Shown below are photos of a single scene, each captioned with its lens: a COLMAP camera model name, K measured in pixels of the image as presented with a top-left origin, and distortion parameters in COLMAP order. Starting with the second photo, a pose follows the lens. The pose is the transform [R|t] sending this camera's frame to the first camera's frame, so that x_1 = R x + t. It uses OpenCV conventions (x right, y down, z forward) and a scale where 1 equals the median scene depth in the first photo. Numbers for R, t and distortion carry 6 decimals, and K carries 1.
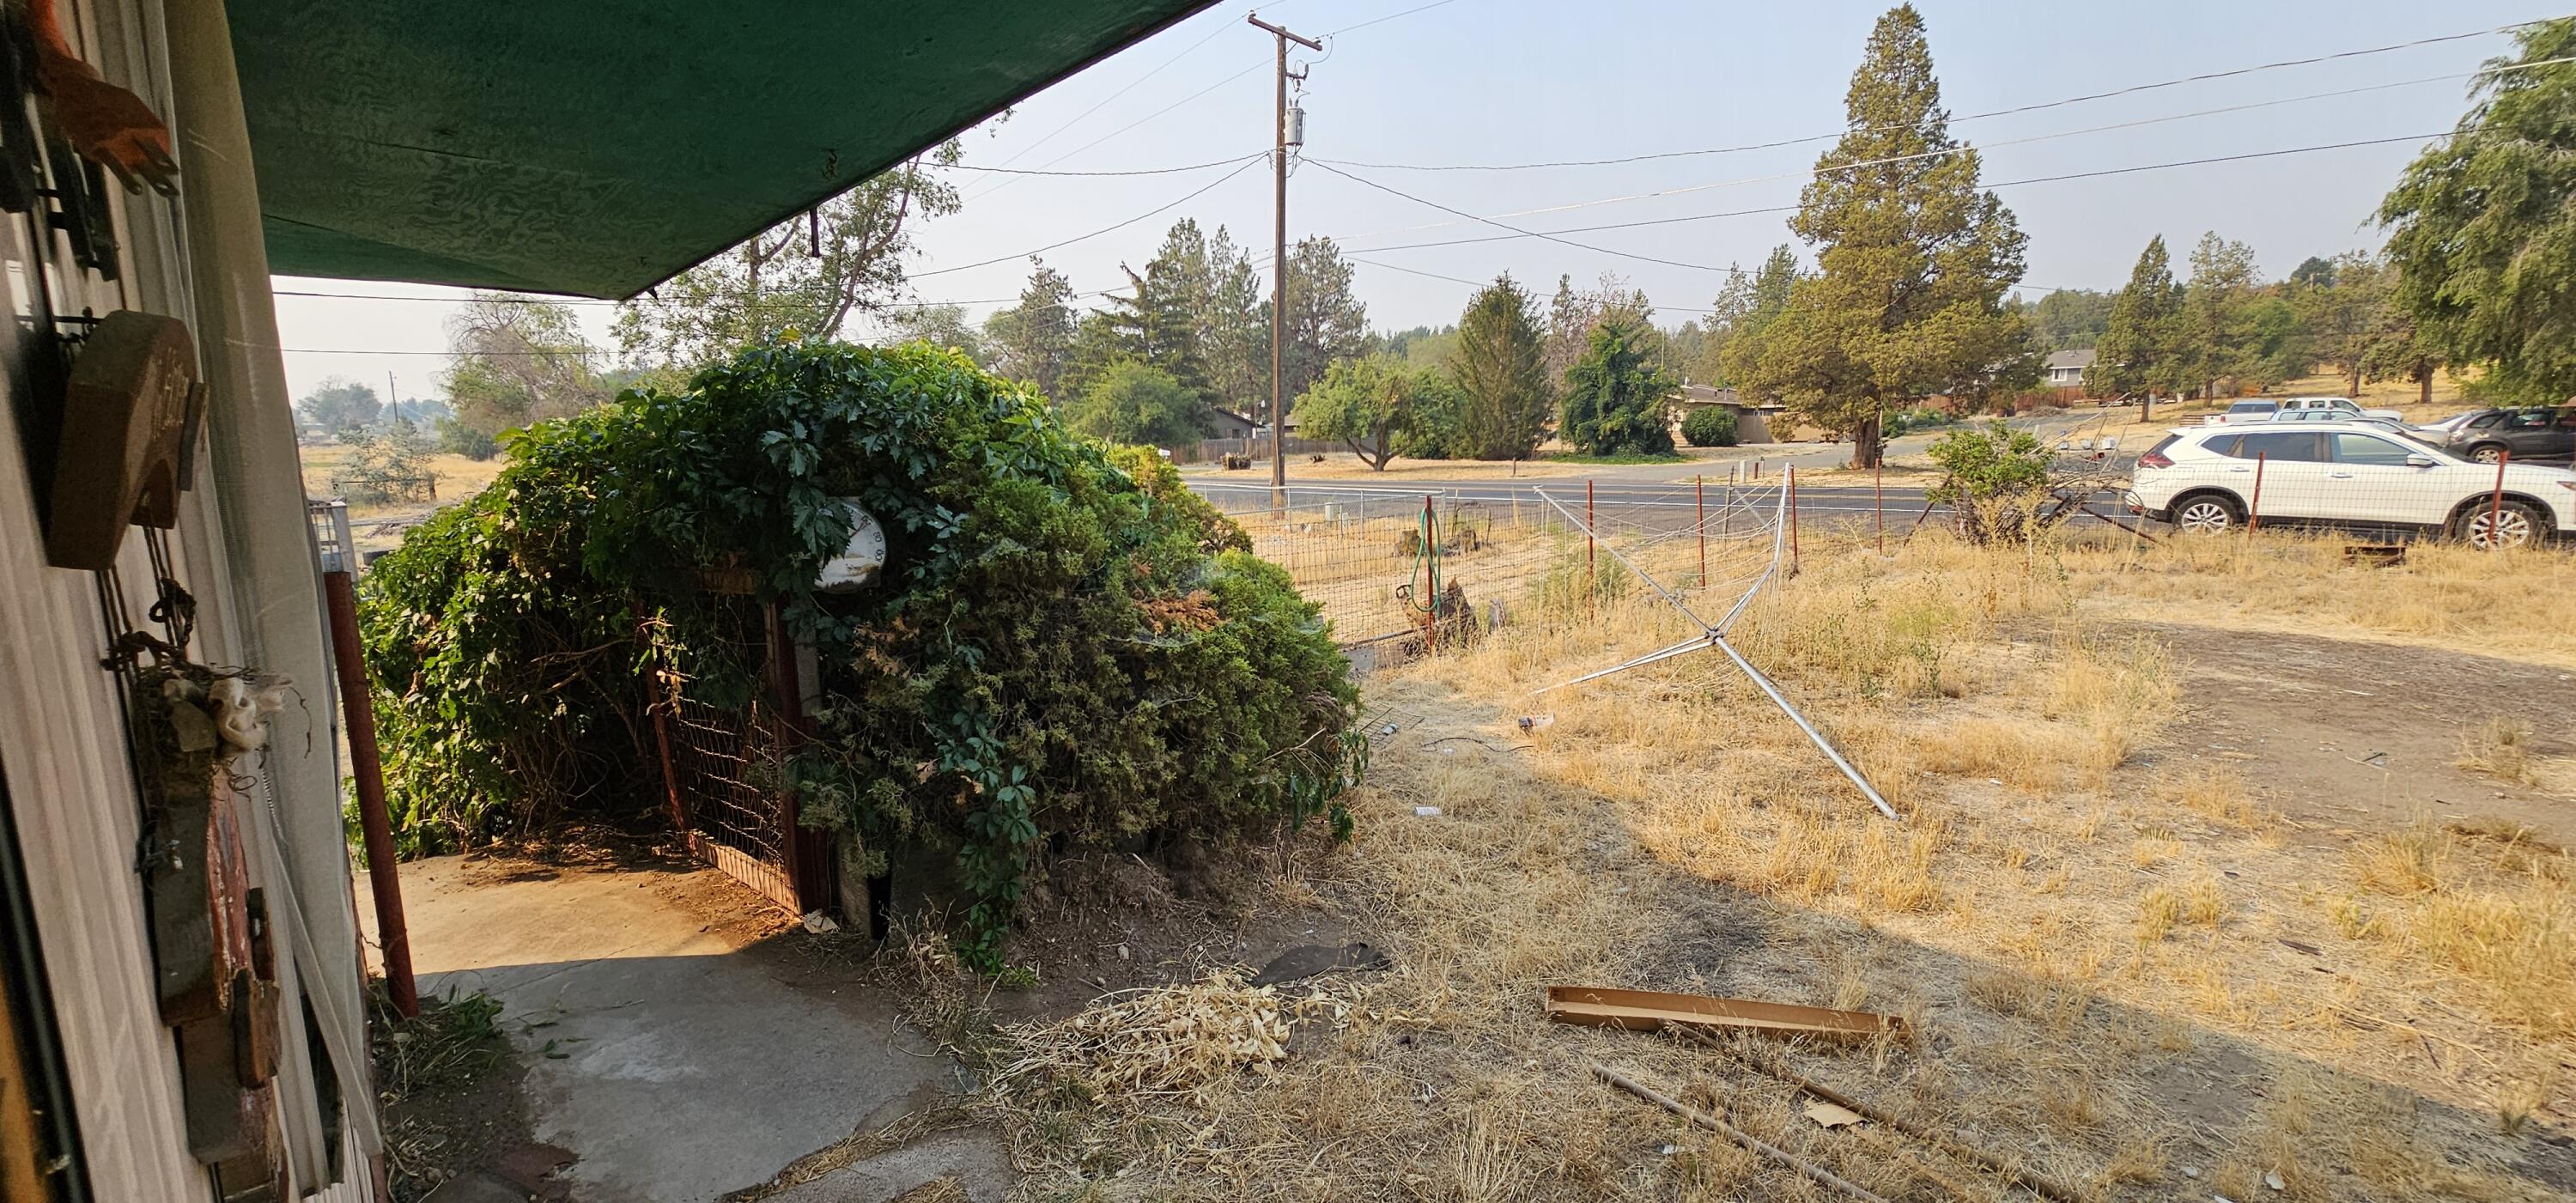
lens RADIAL K [[1050.2, 0, 1284.9], [0, 1050.2, 609.5], [0, 0, 1]] dist [0.001435, -0.000926]
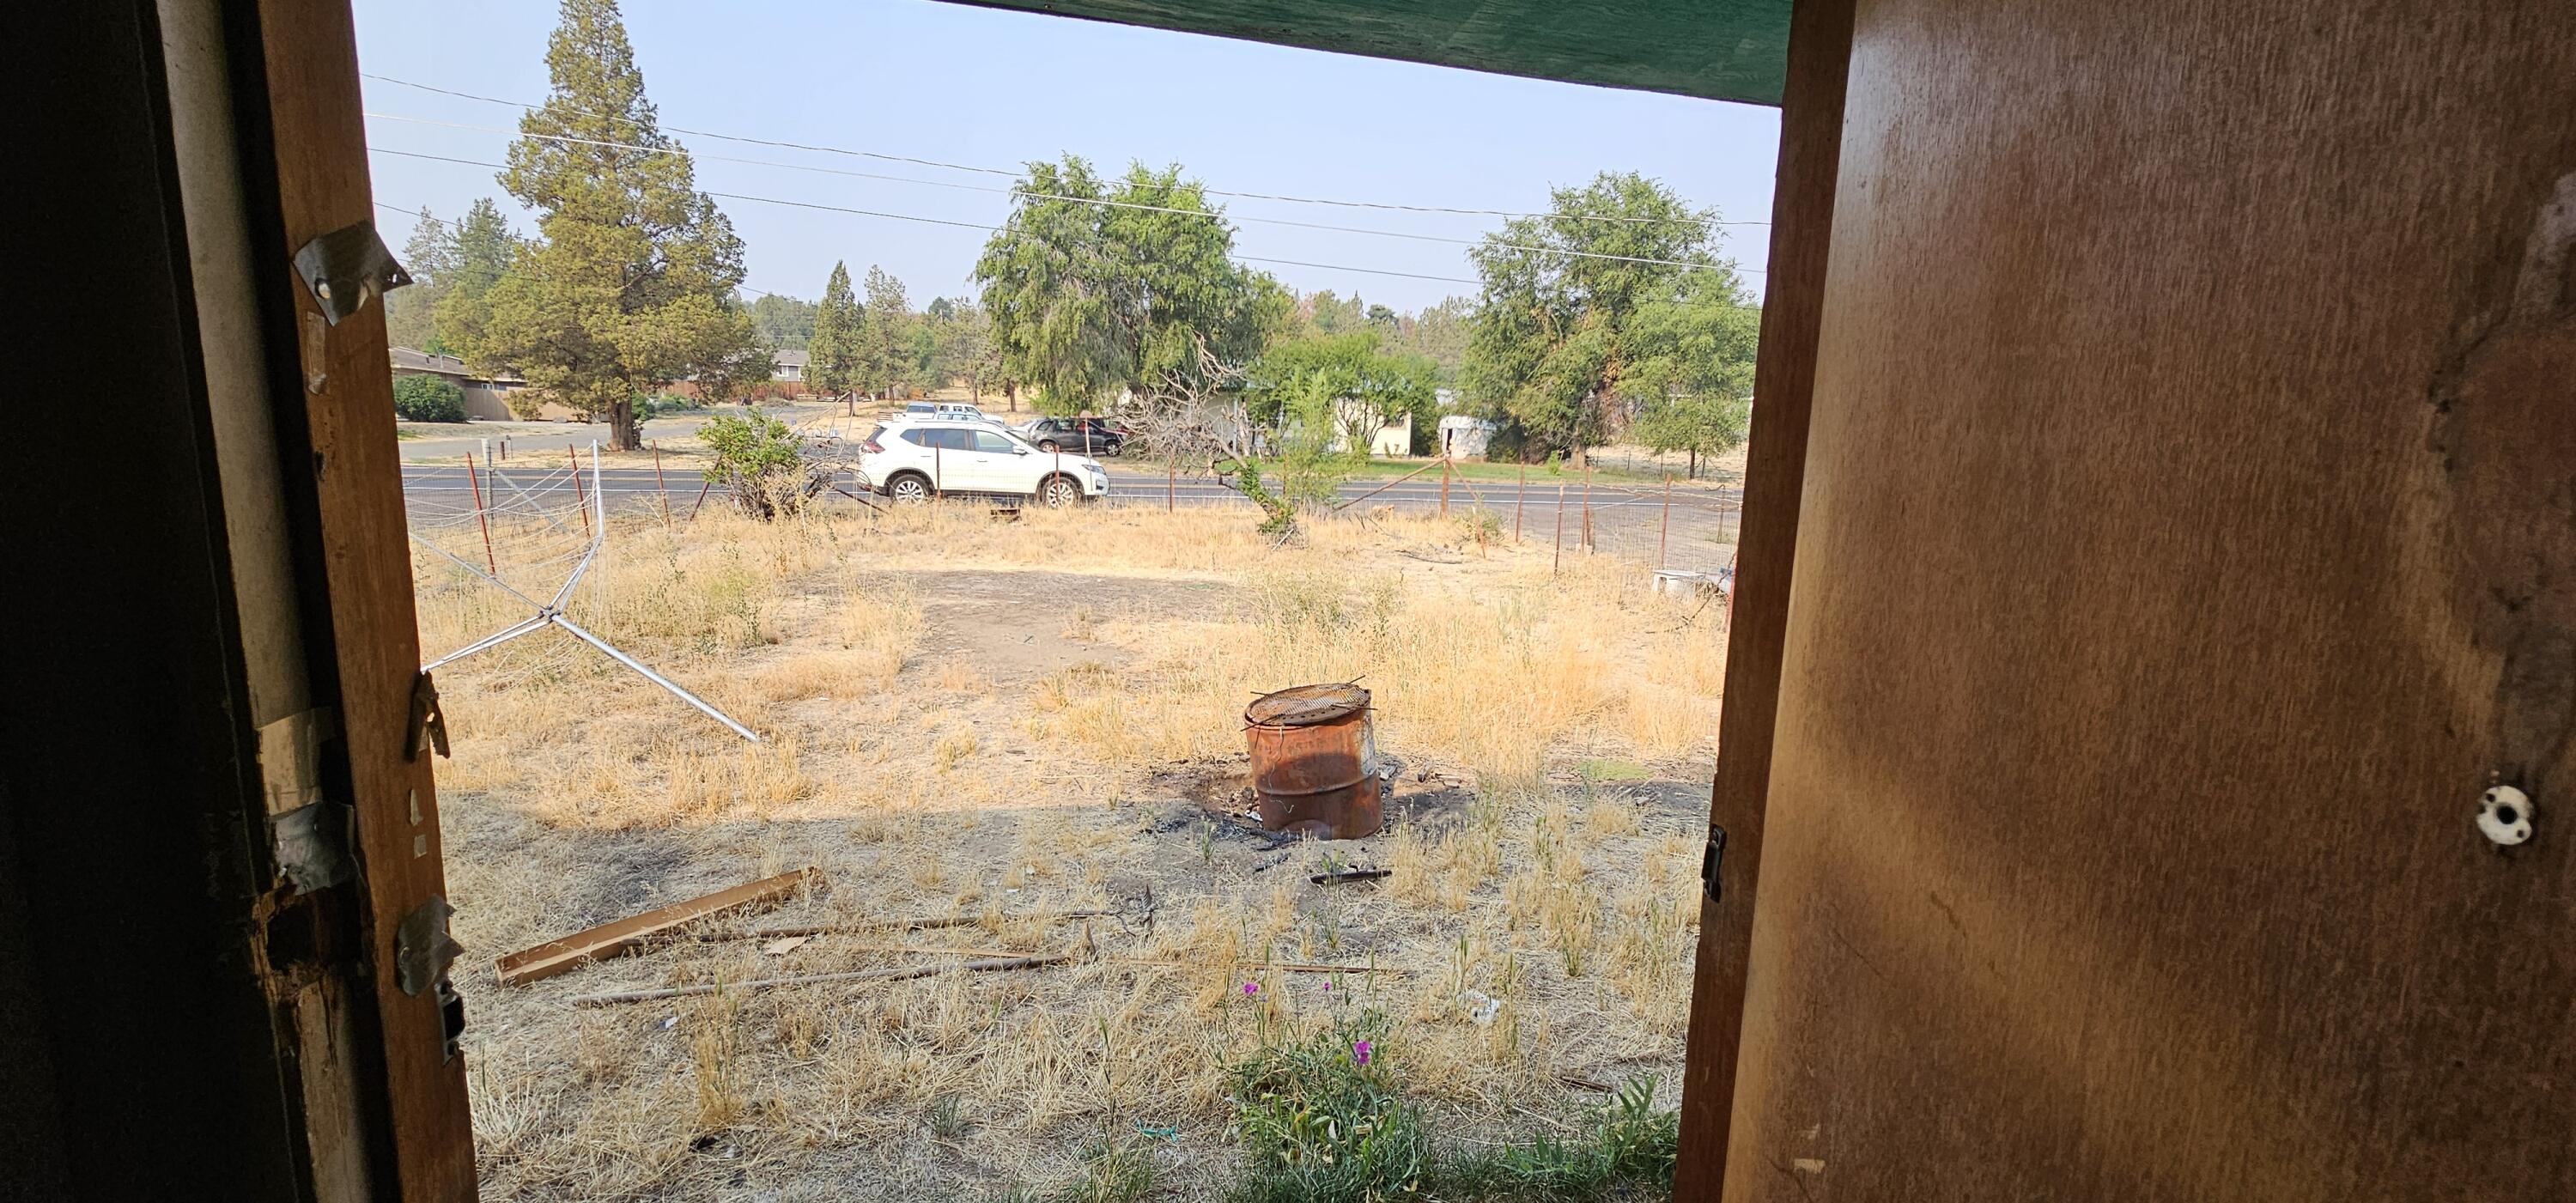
lens RADIAL K [[1050.2, 0, 1267.1], [0, 1050.2, 608.8], [0, 0, 1]] dist [0.001435, -0.000926]
pose [[0.494233, -0.113610, 0.861874, -0.021126], [0.100520, 0.992242, 0.073152, 0.002804], [-0.863498, 0.050482, 0.501819, -0.015194]]
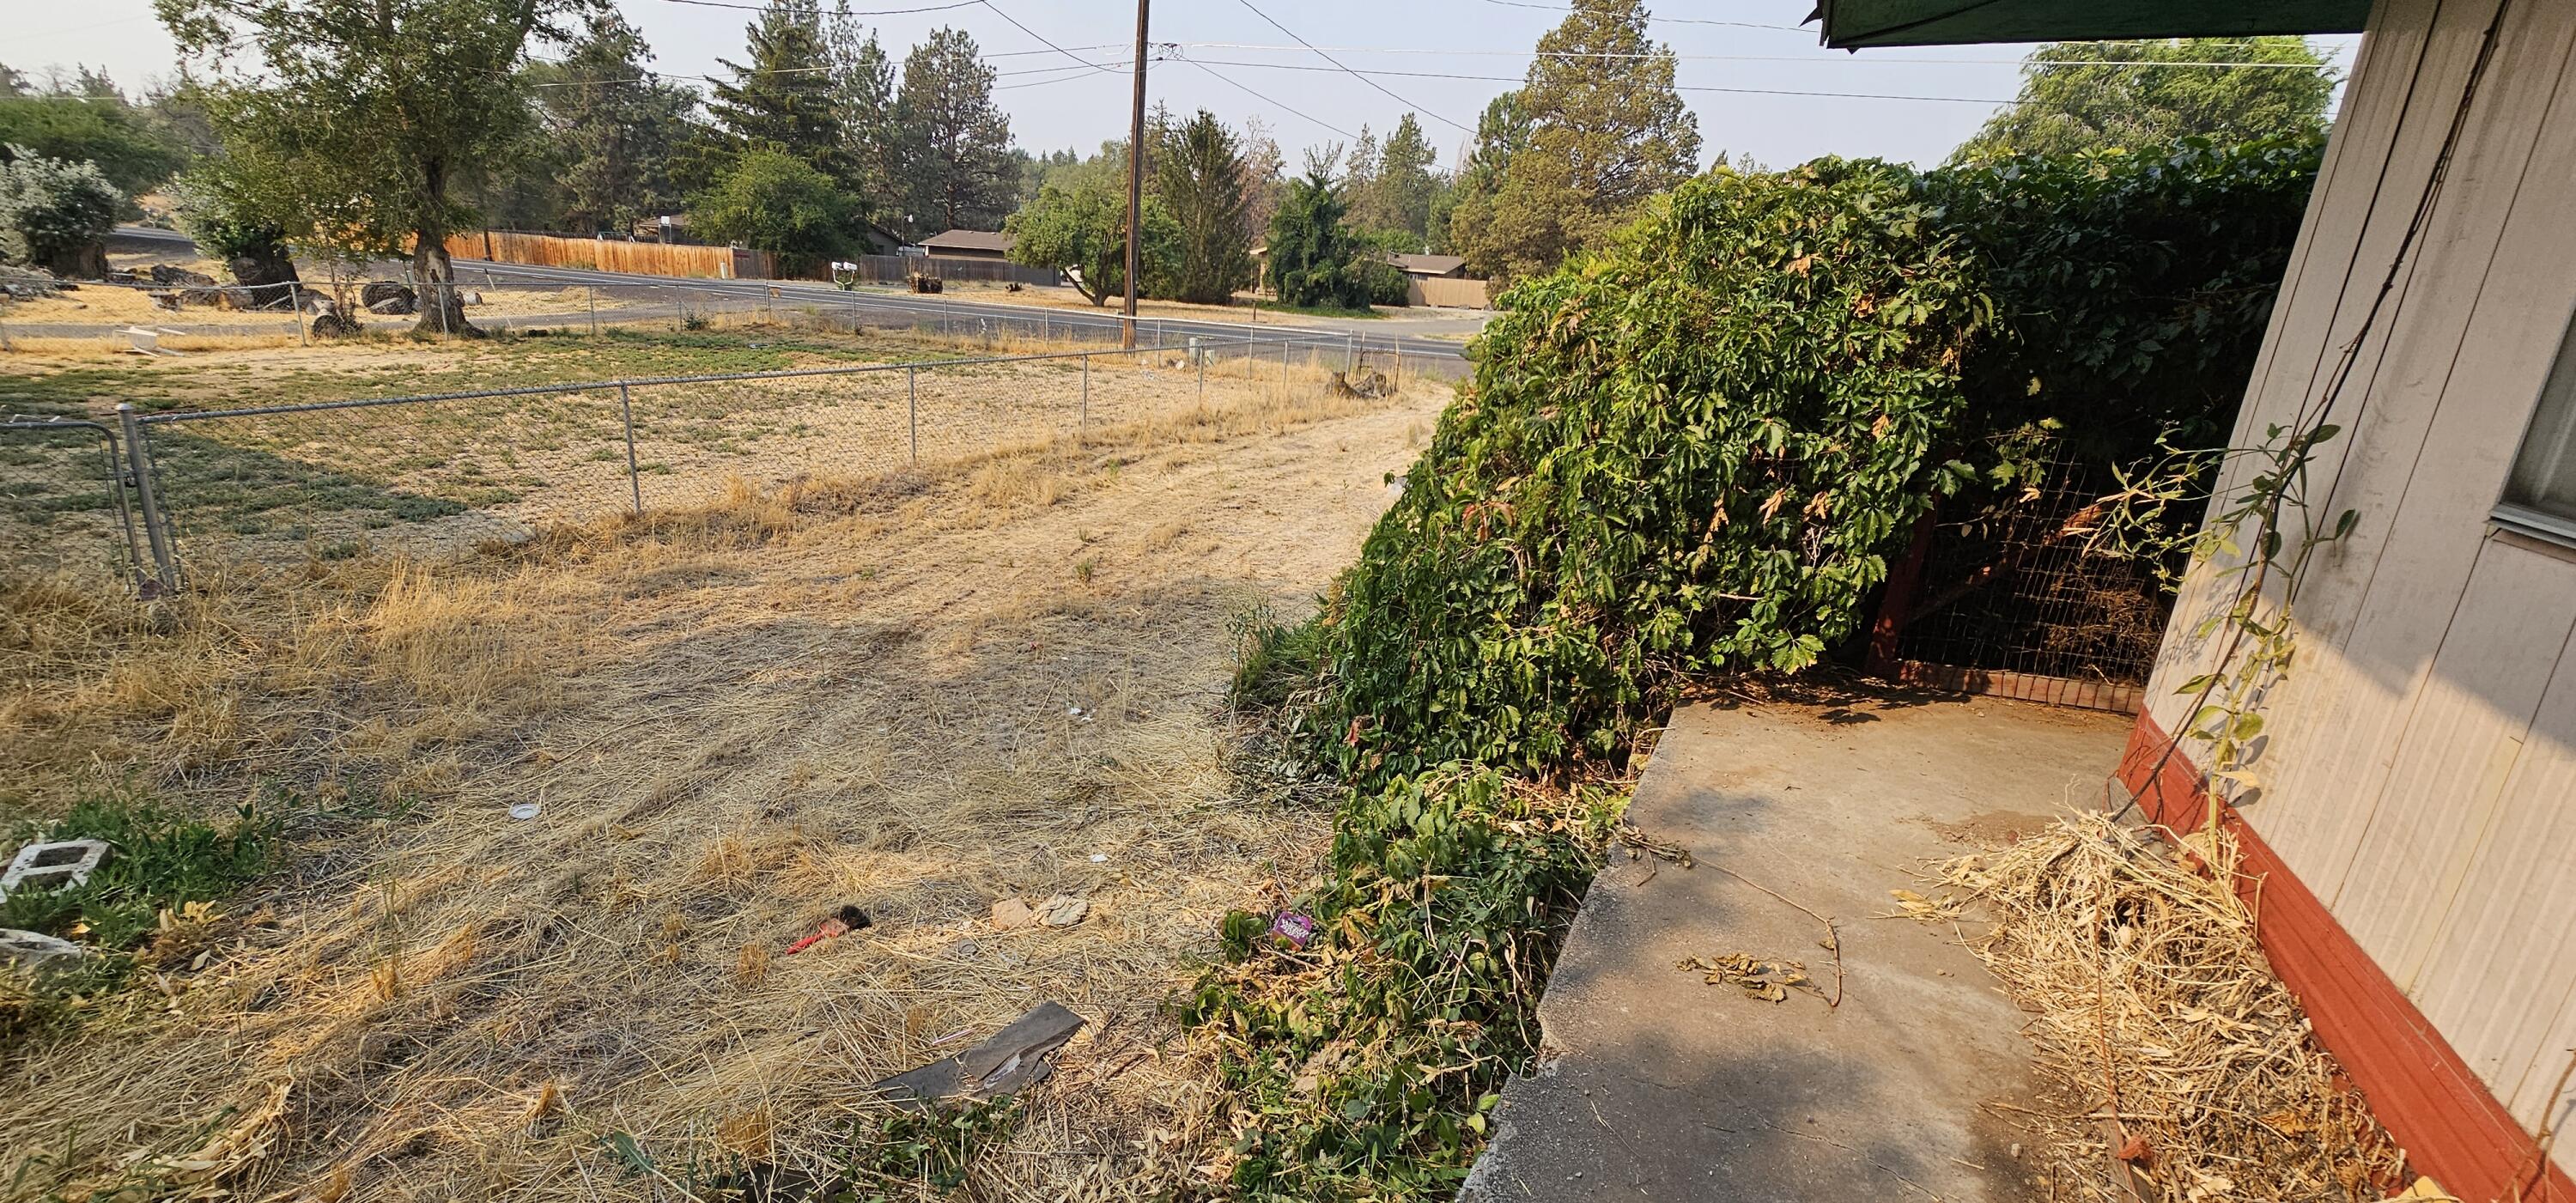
lens RADIAL K [[1050.2, 0, 1274.7], [0, 1050.2, 607.2], [0, 0, 1]] dist [0.001435, -0.000926]
pose [[0.926672, -0.033881, 0.374342, -0.192138], [-0.019523, 0.990246, 0.137956, 0.005600], [-0.375365, -0.135148, 0.916971, 0.046361]]
